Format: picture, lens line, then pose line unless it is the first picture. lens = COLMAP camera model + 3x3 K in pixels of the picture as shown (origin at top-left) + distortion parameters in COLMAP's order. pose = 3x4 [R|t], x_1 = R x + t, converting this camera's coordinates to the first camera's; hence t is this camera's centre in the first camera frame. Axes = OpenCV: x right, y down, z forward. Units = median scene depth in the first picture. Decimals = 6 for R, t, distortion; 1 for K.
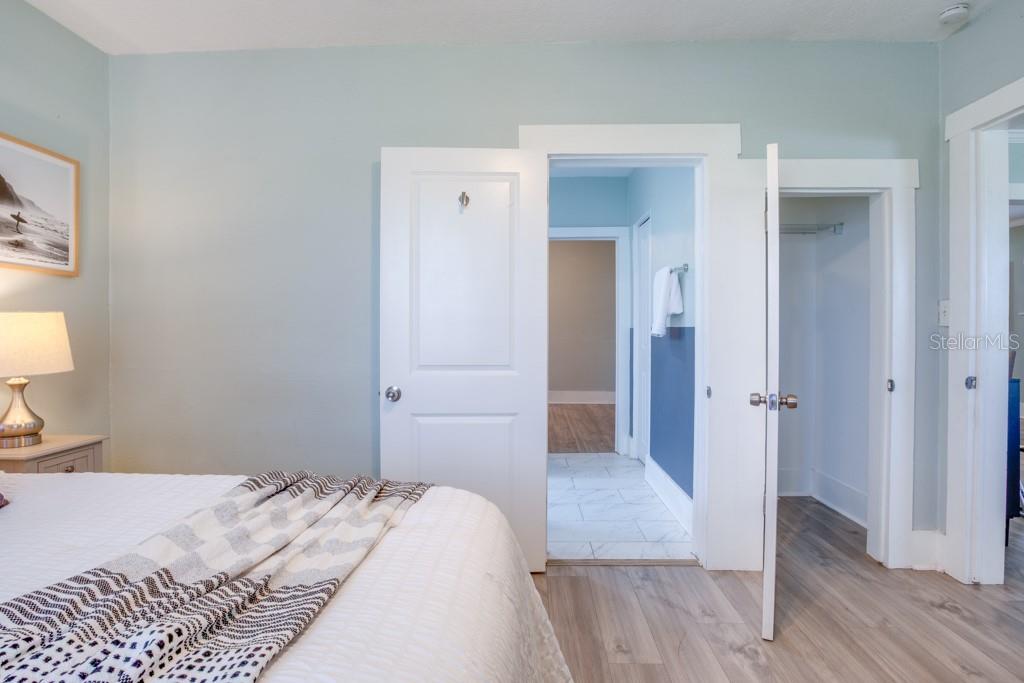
lens RADIAL K [[527.5, 0, 510.2], [0, 527.5, 336.8], [0, 0, 1]] dist [-0.063546, 0.028926]
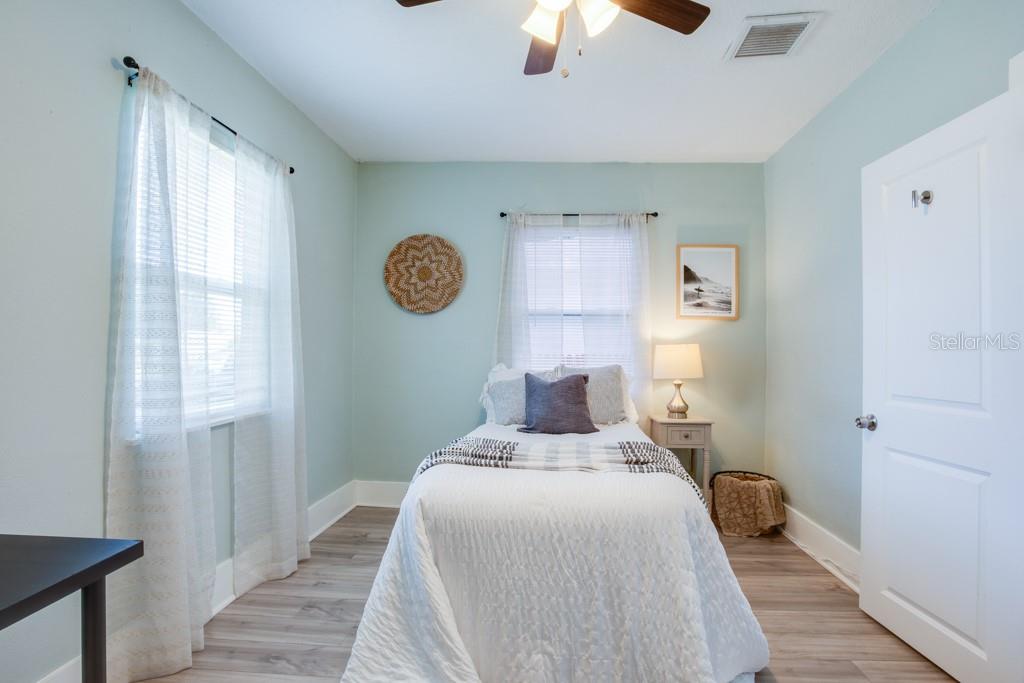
lens RADIAL K [[518.3, 0, 515.8], [0, 518.3, 348.7], [0, 0, 1]] dist [-0.068856, 0.026860]
pose [[-0.029749, -0.009589, -0.999511, 0.748429], [-0.024174, 0.999668, -0.008871, -0.001056], [0.999265, 0.023898, -0.029971, 0.401237]]
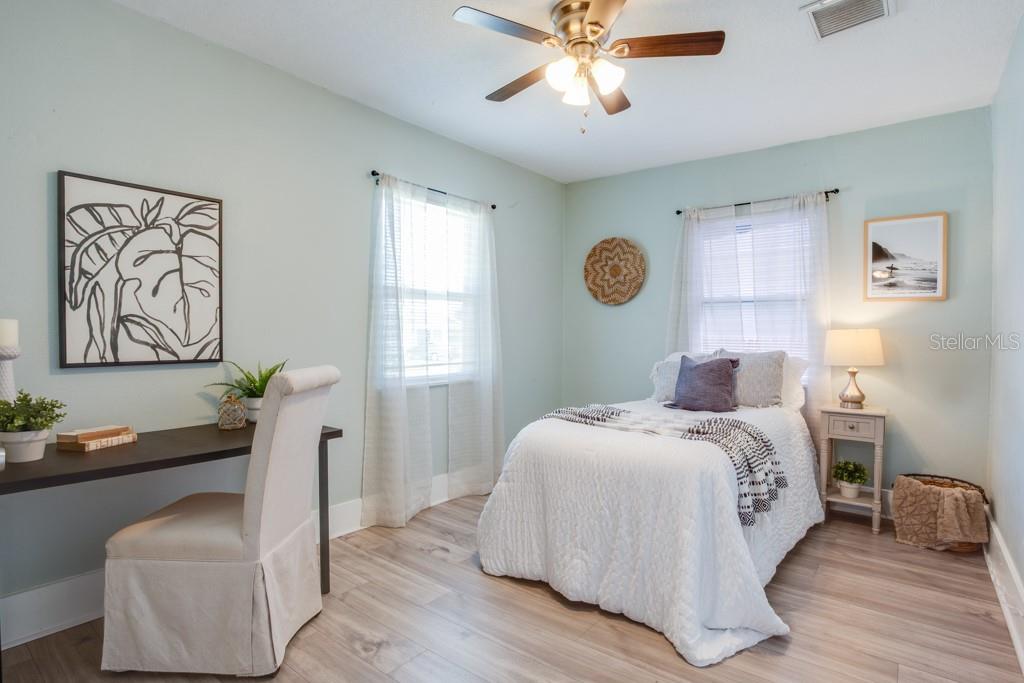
lens RADIAL K [[527.5, 0, 510.2], [0, 527.5, 336.8], [0, 0, 1]] dist [-0.063546, 0.028926]
pose [[-0.605040, -0.009928, -0.796133, 0.917008], [-0.024098, 0.999692, 0.005848, -0.003659], [0.795830, 0.022724, -0.605093, 0.952991]]
